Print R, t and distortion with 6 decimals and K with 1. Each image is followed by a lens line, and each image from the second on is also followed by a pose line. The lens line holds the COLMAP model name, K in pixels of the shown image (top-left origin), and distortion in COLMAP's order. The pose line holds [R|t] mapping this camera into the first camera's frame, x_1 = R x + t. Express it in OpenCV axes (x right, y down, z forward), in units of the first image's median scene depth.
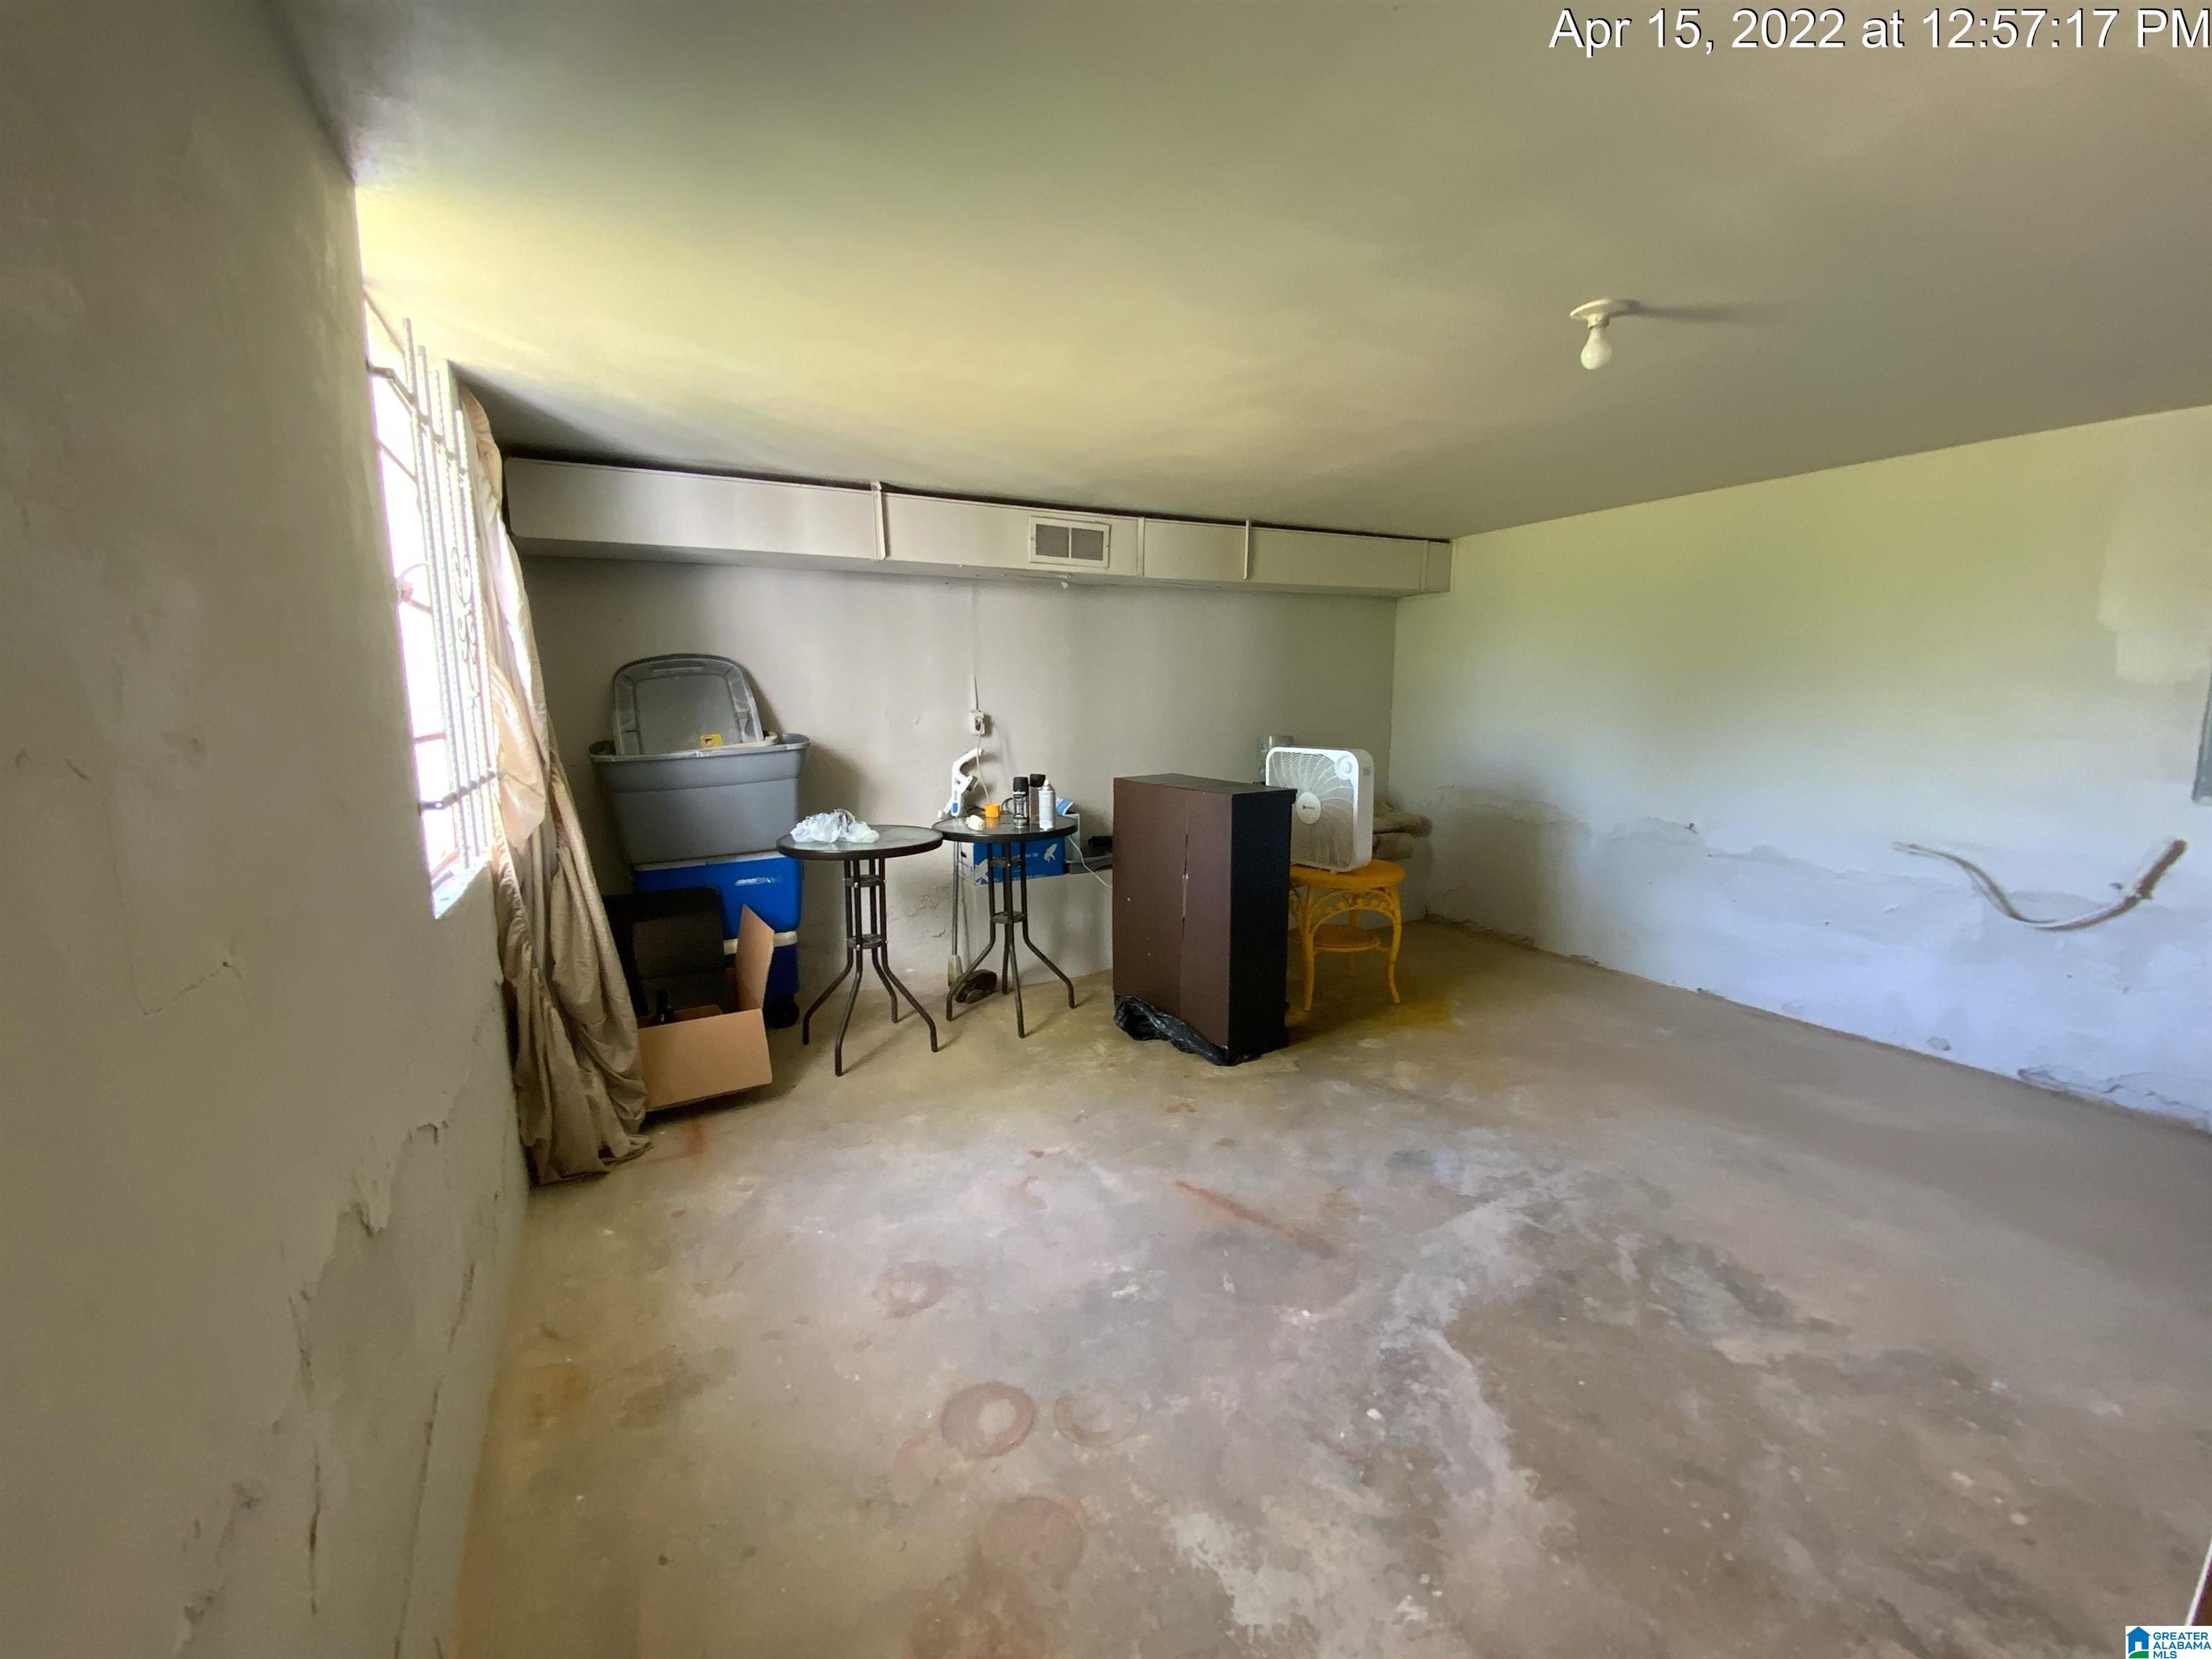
lens RADIAL K [[893.5, 0, 1106.0], [0, 893.5, 829.5], [0, 0, 1]] dist [-0.000452, -0.015014]
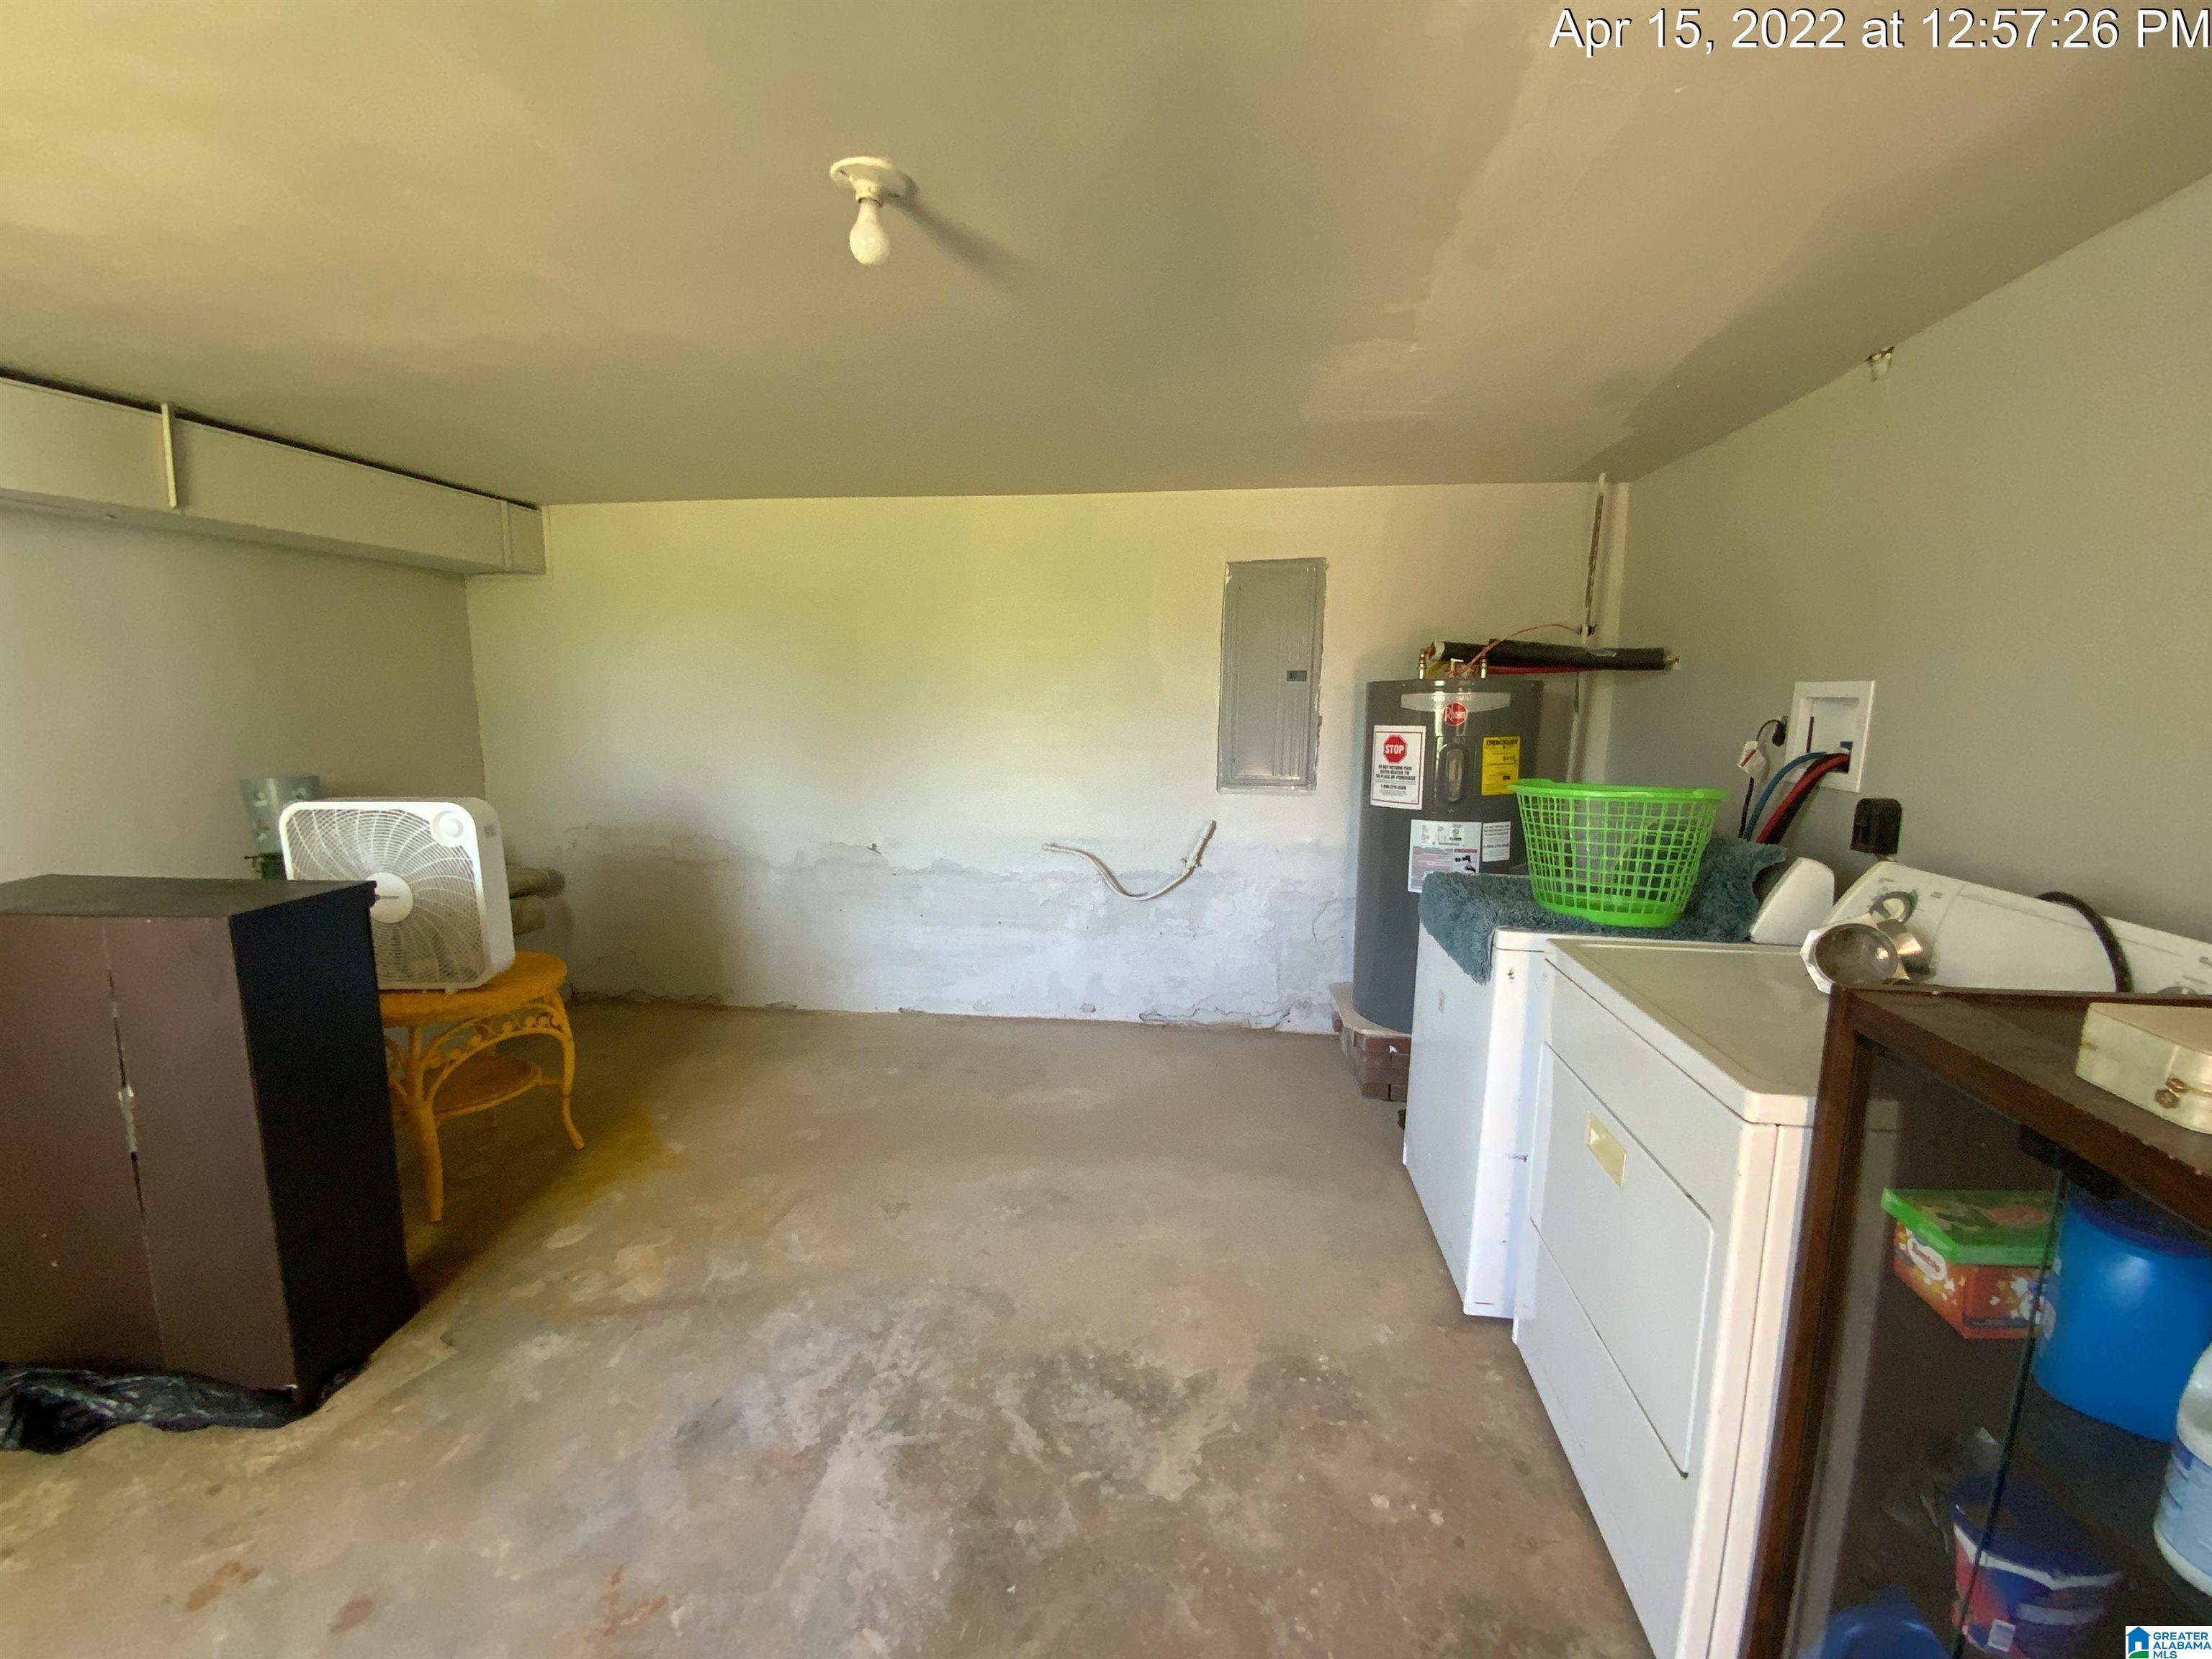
lens RADIAL K [[892.7, 0, 1101.9], [0, 892.7, 831.3], [0, 0, 1]] dist [0.004355, -0.008145]
pose [[0.574827, -0.111115, 0.810696, 0.020642], [0.113224, 0.992008, 0.055684, -0.056350], [-0.810404, 0.059781, 0.582814, 0.283032]]
